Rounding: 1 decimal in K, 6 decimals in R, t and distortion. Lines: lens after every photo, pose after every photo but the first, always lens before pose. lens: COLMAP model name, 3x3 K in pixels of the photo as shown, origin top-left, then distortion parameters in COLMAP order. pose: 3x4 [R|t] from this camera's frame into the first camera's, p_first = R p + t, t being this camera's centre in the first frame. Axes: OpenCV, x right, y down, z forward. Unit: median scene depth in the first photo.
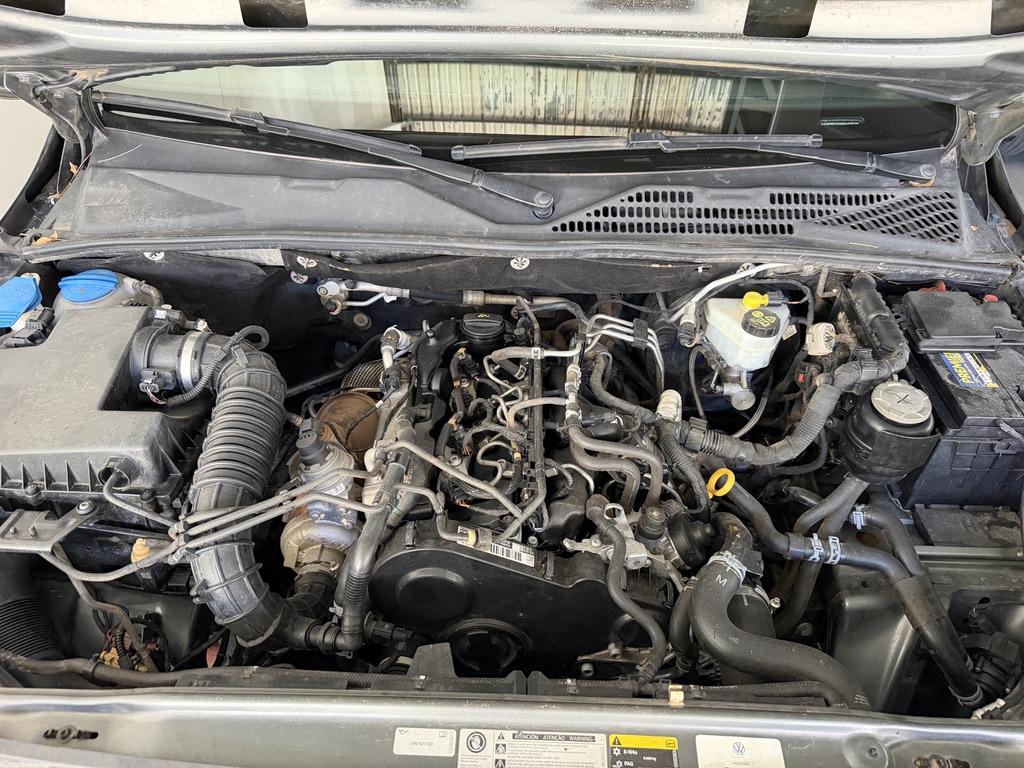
lens RADIAL K [[725.6, 0, 504.7], [0, 725.6, 387.2], [0, 0, 1]] dist [0.016525, -0.017992]
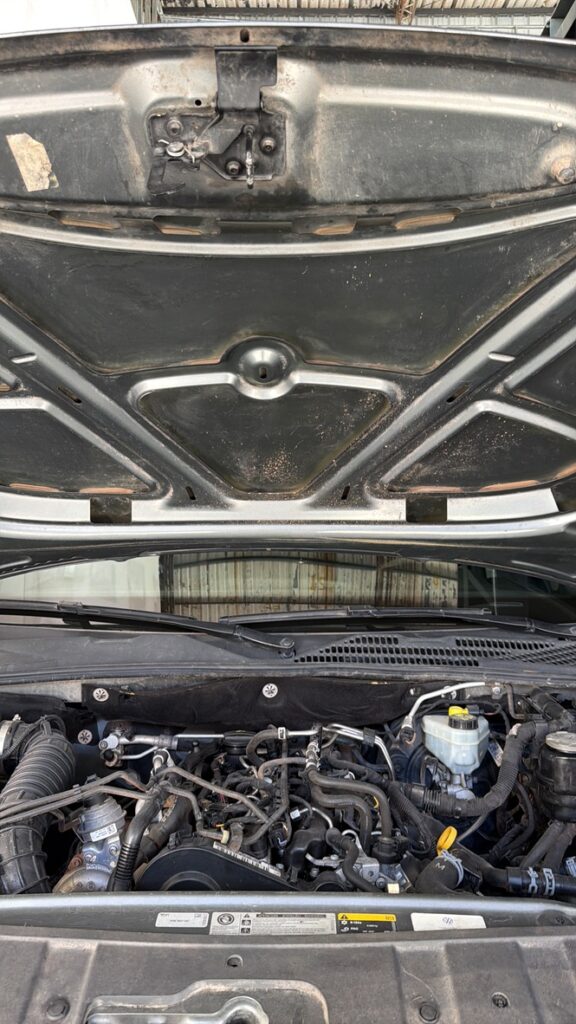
lens RADIAL K [[838.1, 0, 290.5], [0, 838.1, 510.3], [0, 0, 1]] dist [0.013878, -0.012274]
pose [[0.999671, -0.011302, 0.023044, 0.030517], [0.023886, 0.738223, -0.674133, 0.665968], [-0.009392, 0.674462, 0.738250, -0.333482]]
